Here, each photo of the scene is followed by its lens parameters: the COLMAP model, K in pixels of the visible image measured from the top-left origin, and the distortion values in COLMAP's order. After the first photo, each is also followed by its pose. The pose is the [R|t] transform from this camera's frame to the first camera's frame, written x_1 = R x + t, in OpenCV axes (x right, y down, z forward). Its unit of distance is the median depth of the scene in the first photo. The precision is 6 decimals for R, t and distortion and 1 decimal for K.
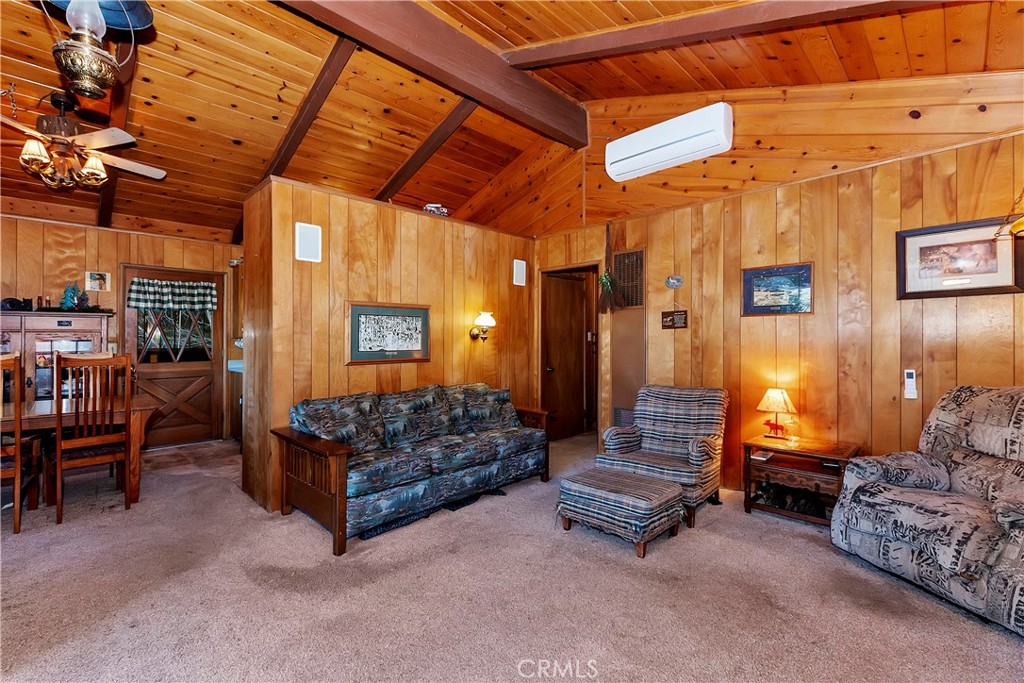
lens RADIAL K [[437.0, 0, 496.0], [0, 437.0, 340.7], [0, 0, 1]] dist [0.002043, 0.000085]
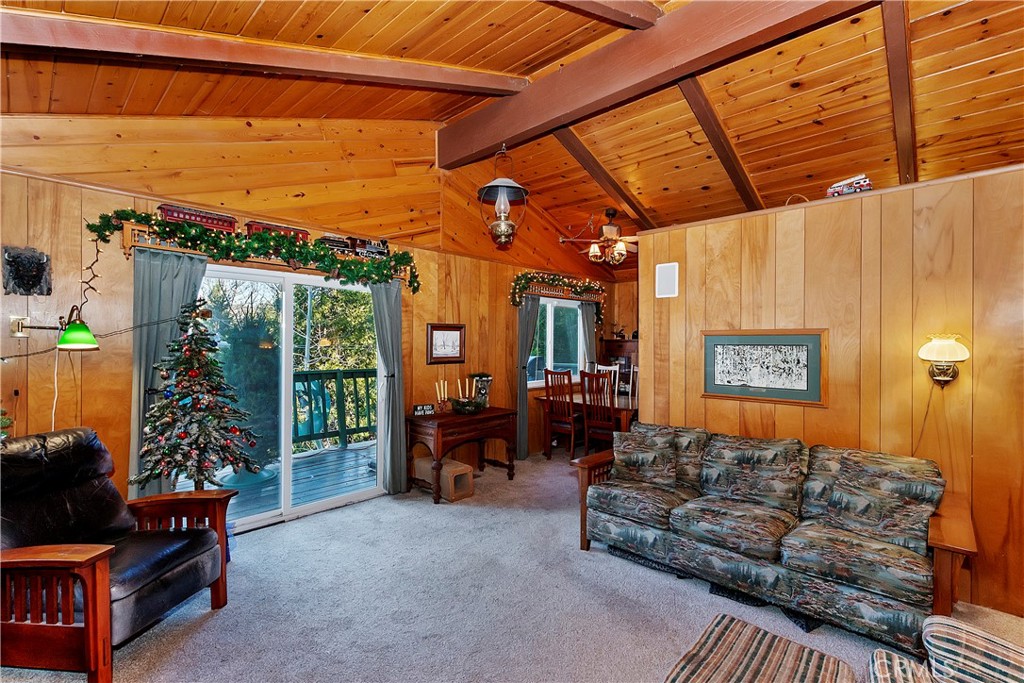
lens RADIAL K [[452.7, 0, 515.1], [0, 452.7, 344.3], [0, 0, 1]] dist [0.003064, -0.000525]
pose [[0.064064, 0.006266, -0.997926, 0.622621], [-0.008730, 0.999946, 0.005718, -0.062394], [0.997908, 0.008346, 0.064115, 0.506910]]
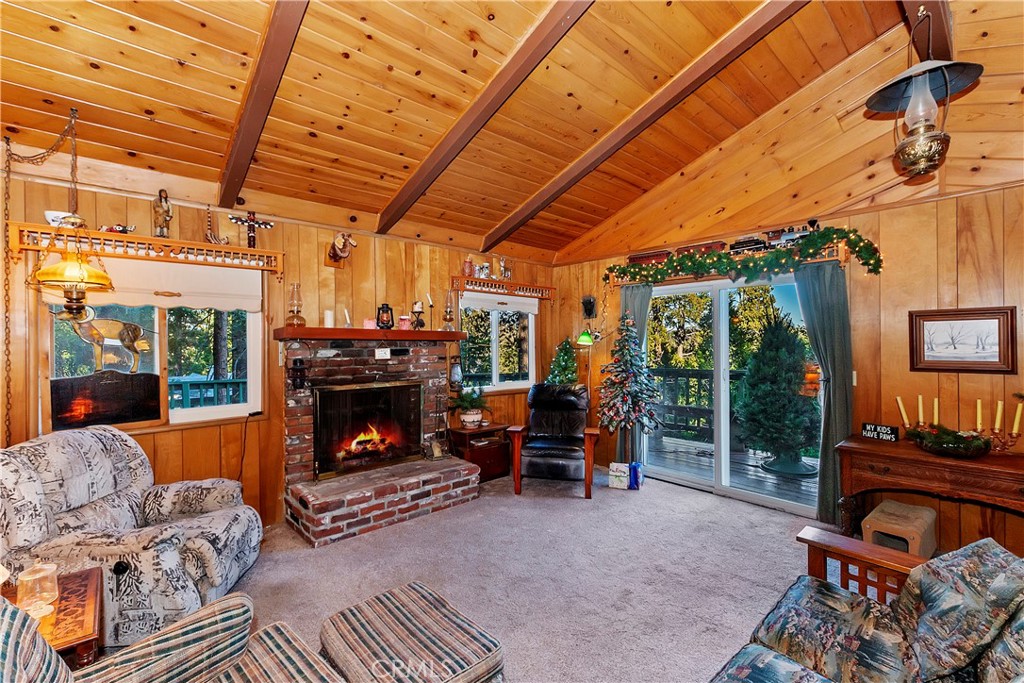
lens RADIAL K [[450.3, 0, 509.0], [0, 450.3, 342.5], [0, 0, 1]] dist [0.000368, -0.000872]
pose [[-0.999703, 0.005743, 0.023687, 0.094632], [0.005838, 0.999975, 0.003927, -0.058764], [-0.023664, 0.004064, -0.999712, 1.237316]]
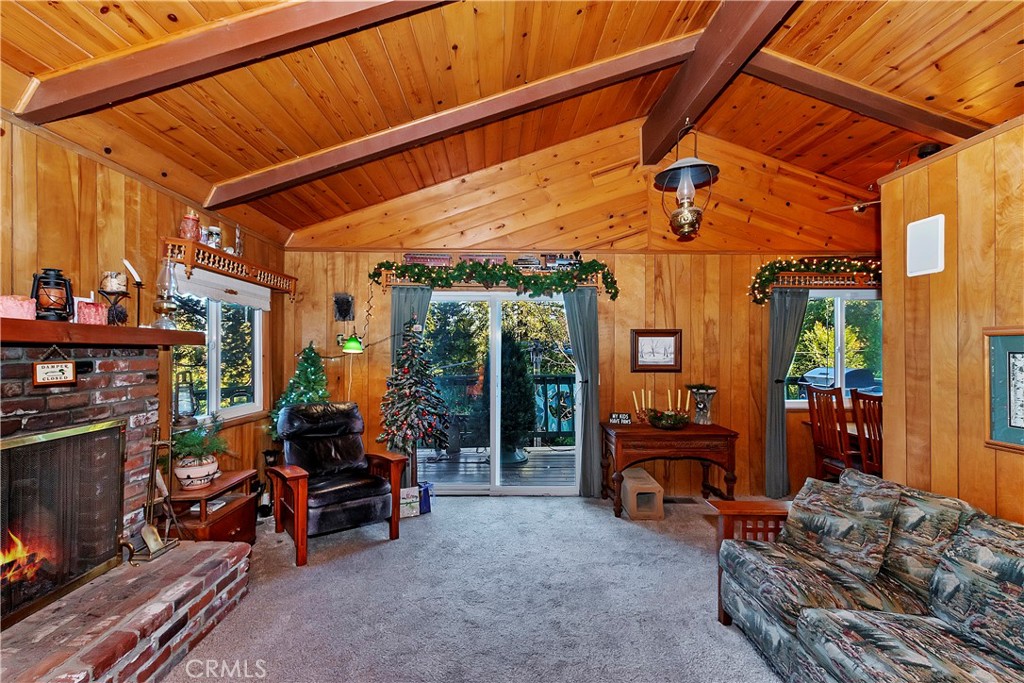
lens RADIAL K [[445.5, 0, 513.1], [0, 445.5, 347.0], [0, 0, 1]] dist [0.002759, -0.001385]
pose [[-0.664420, -0.004257, -0.747347, 0.451577], [-0.006444, 0.999979, 0.000033, -0.062279], [0.747332, 0.004838, -0.664433, 0.906168]]
